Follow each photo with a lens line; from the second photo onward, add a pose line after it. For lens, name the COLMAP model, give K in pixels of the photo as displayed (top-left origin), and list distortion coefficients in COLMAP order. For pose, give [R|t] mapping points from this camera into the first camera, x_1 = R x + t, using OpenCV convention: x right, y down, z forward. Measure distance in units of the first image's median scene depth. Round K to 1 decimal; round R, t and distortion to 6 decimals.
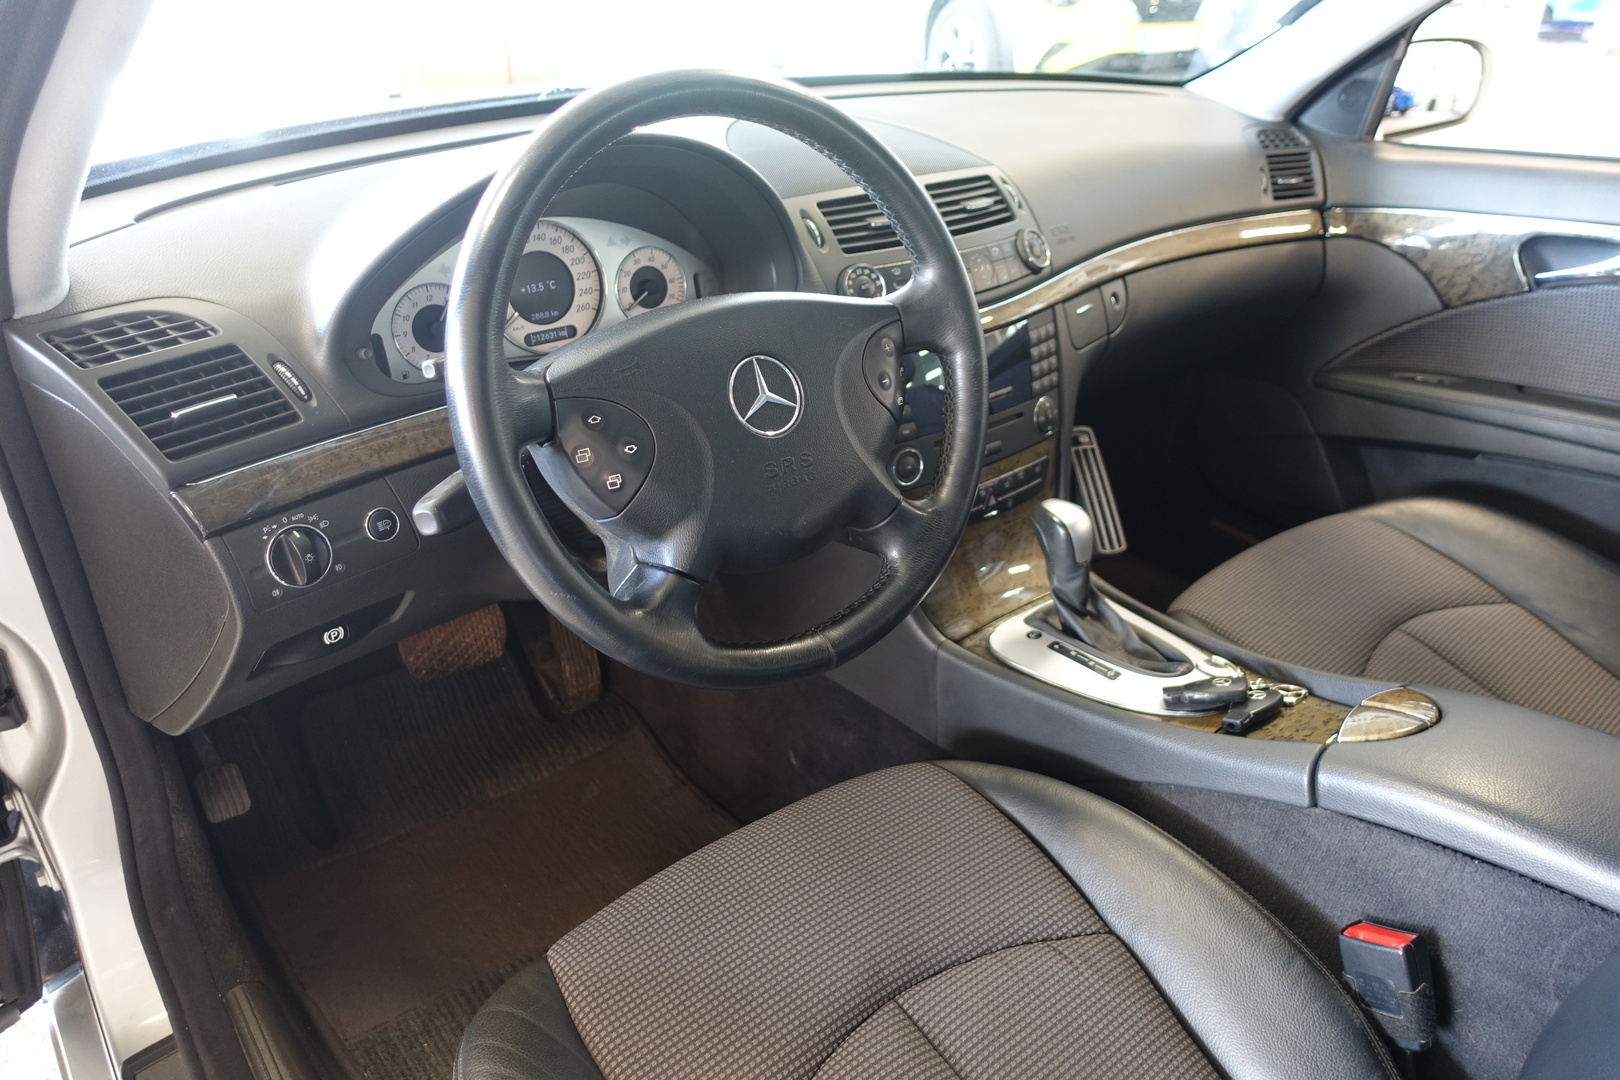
lens RADIAL K [[1102.7, 0, 822.5], [0, 1102.7, 544.1], [0, 0, 1]] dist [0.002557, -0.001585]
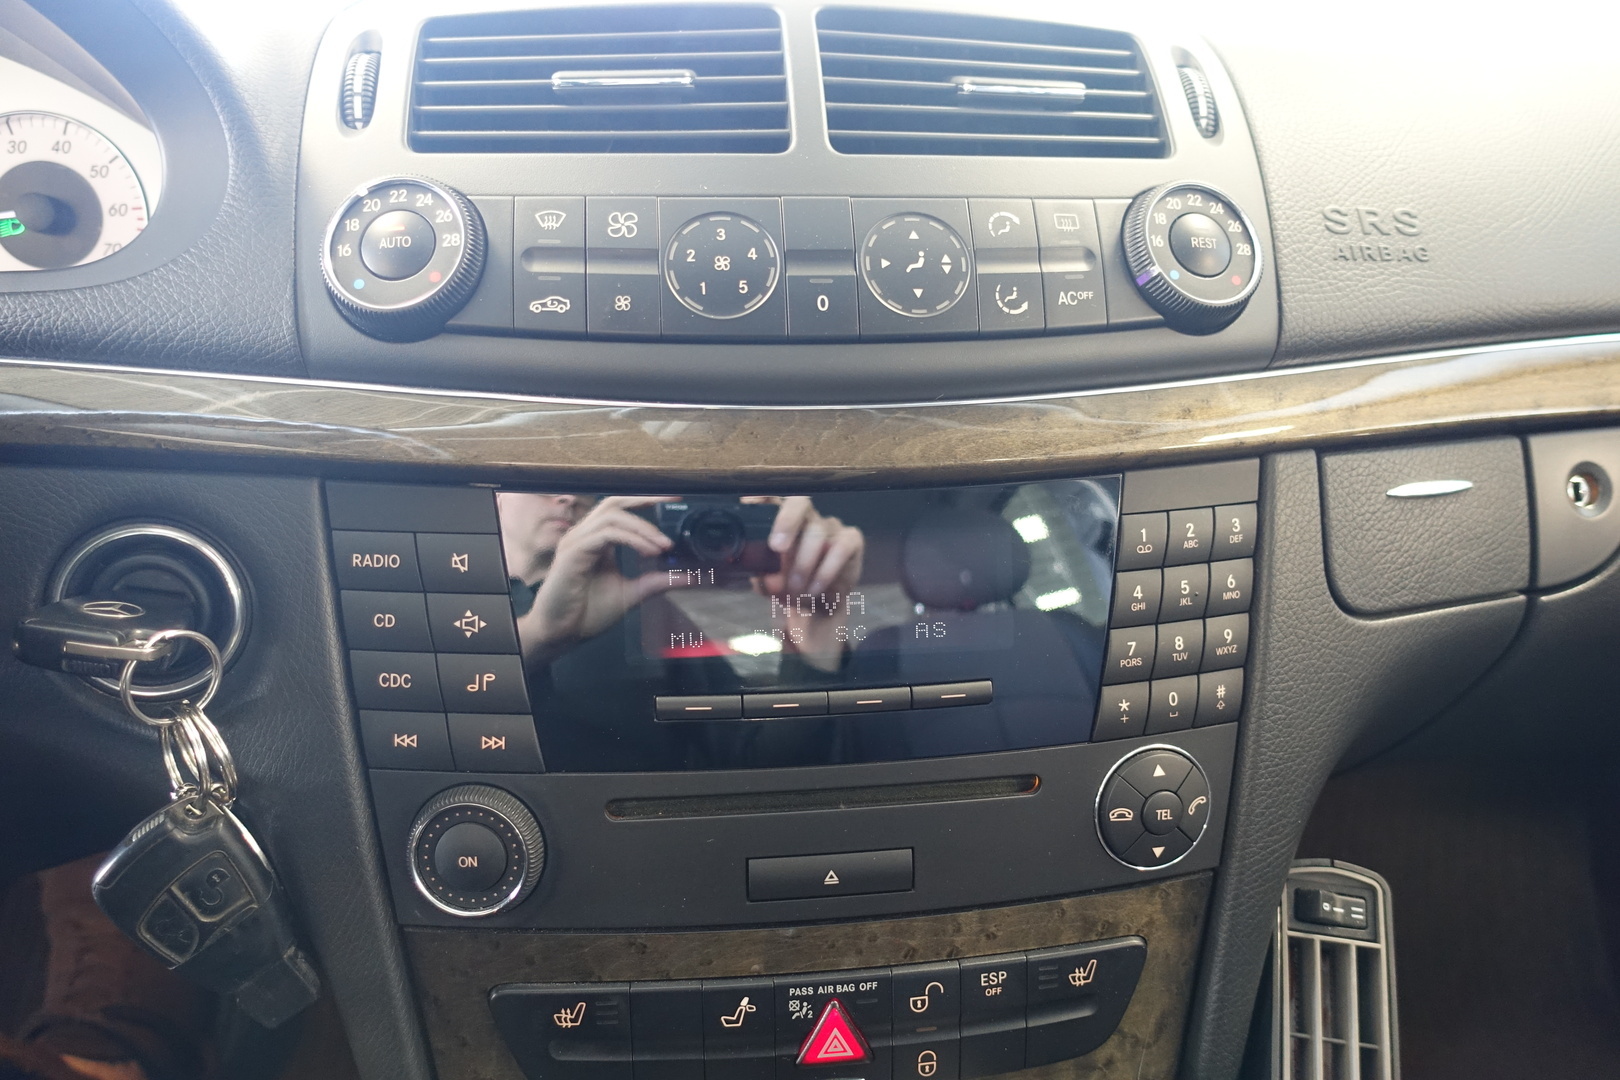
lens RADIAL K [[1102.7, 0, 805.2], [0, 1102.7, 540.2], [0, 0, 1]] dist [0.002557, -0.001585]
pose [[0.846779, 0.194747, -0.495015, 0.260179], [-0.262693, 0.962279, -0.070791, -0.142062], [0.462556, 0.189981, 0.865996, 0.701165]]
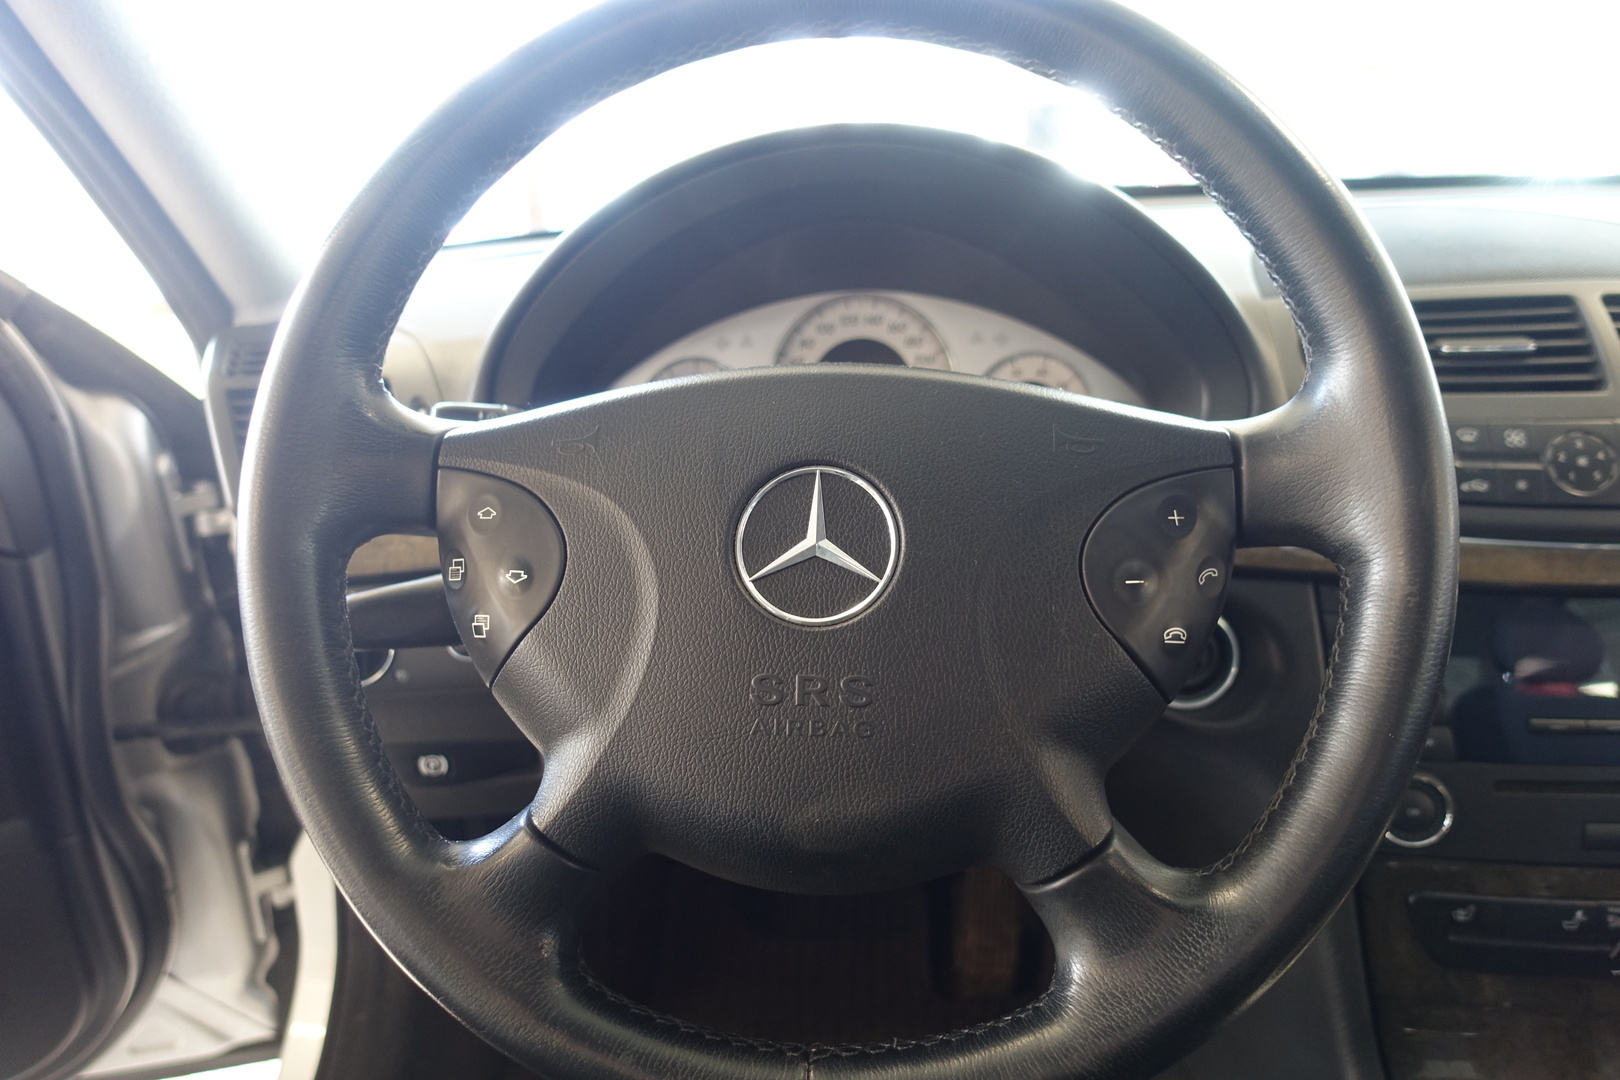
lens RADIAL K [[1102.7, 0, 806.9], [0, 1102.7, 546.4], [0, 0, 1]] dist [0.002557, -0.001585]
pose [[0.739568, 0.177307, -0.649308, 0.162557], [-0.296005, 0.952064, -0.077171, -0.058345], [0.604500, 0.249271, 0.756600, 0.385451]]
